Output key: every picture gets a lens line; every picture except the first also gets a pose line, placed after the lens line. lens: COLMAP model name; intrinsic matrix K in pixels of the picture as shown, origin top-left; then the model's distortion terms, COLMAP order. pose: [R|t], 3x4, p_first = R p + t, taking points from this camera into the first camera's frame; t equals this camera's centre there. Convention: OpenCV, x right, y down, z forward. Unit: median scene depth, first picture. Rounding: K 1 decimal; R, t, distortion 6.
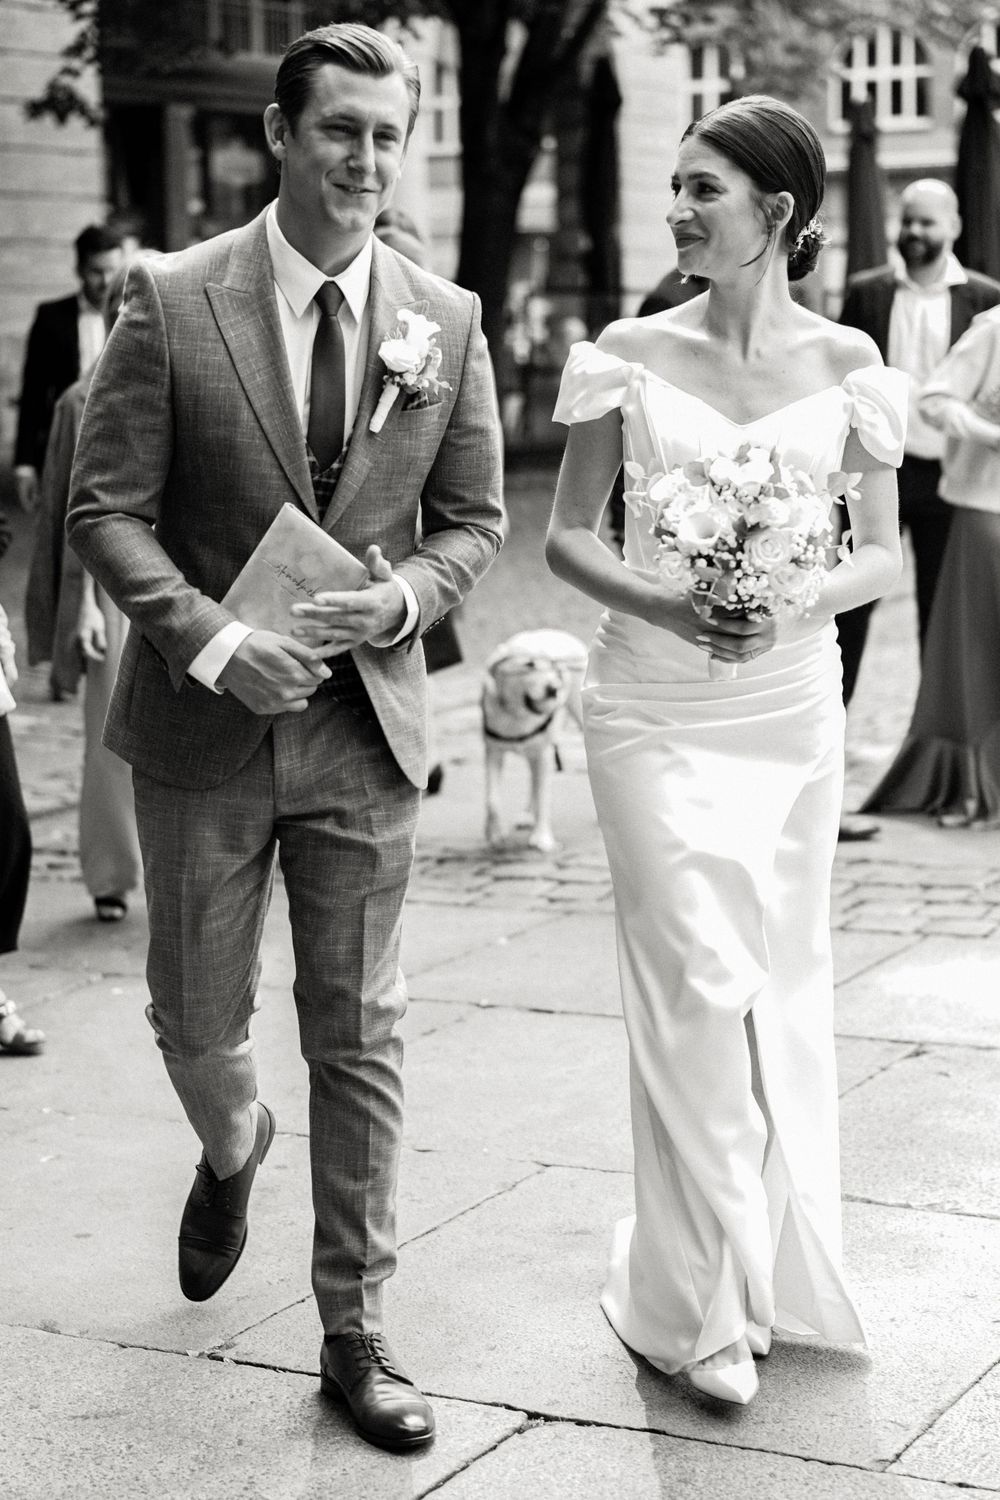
lens RADIAL K [[2439.6, 0, 499.7], [0, 2439.6, 710.0], [0, 0, 1]] dist [-0.086881, -0.114522]
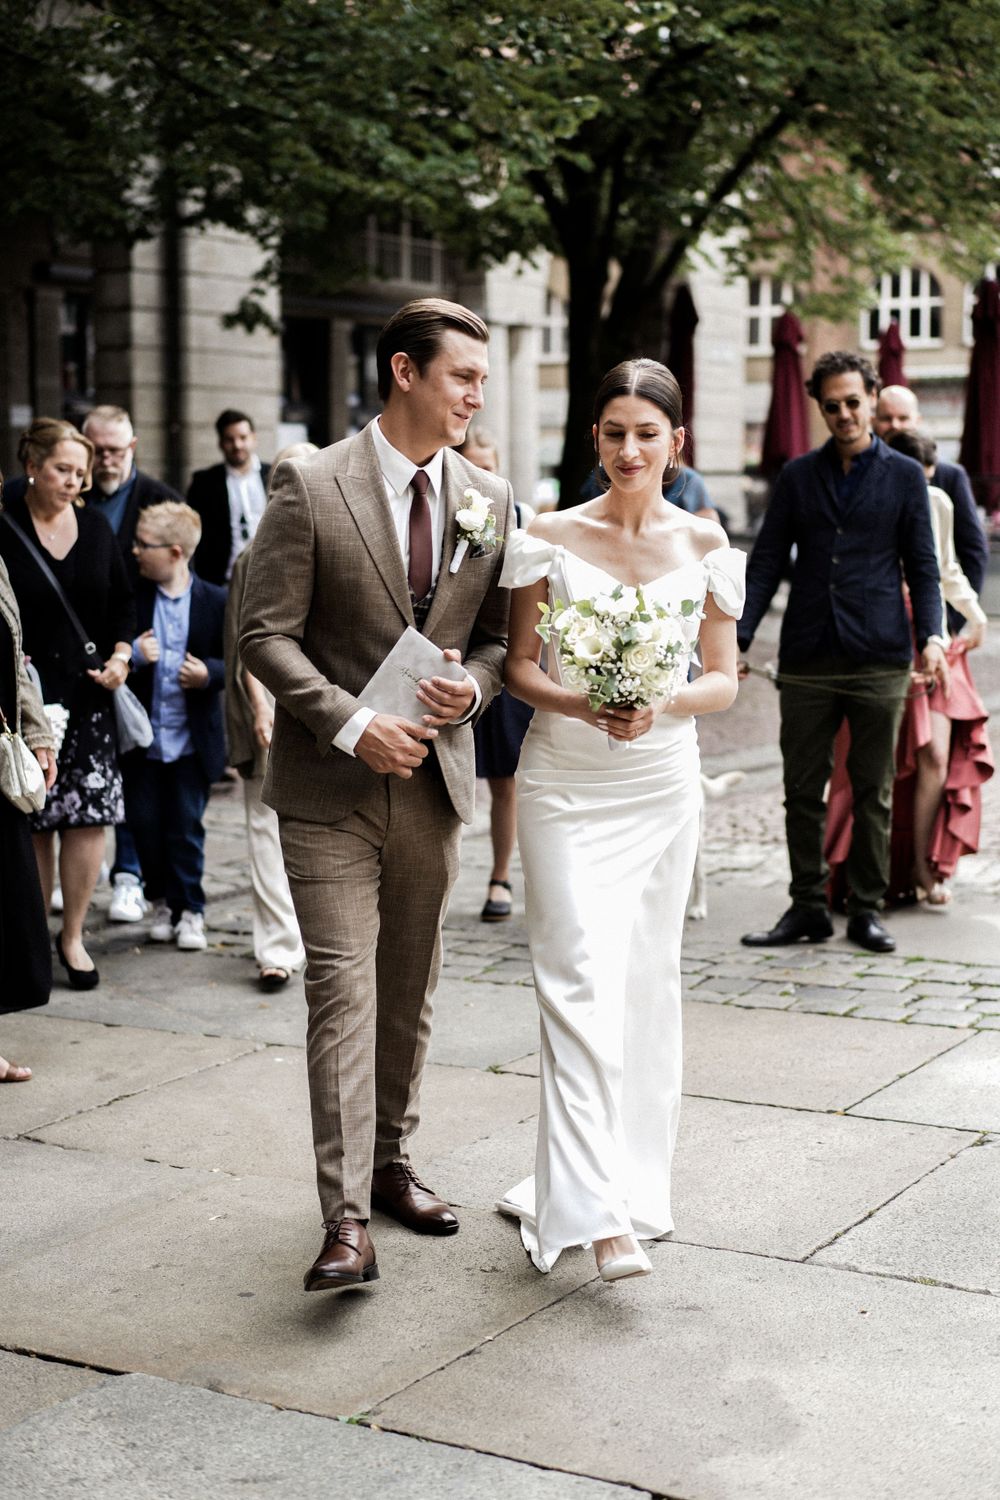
lens RADIAL K [[2363.0, 0, 500.0], [0, 2363.0, 750.0], [0, 0, 1]] dist [-0.197644, -0.040912]
pose [[0.997173, 0.023623, -0.071327, 0.040089], [-0.026756, 0.998704, -0.043294, 0.023081], [0.070211, 0.045080, 0.996513, -0.192472]]
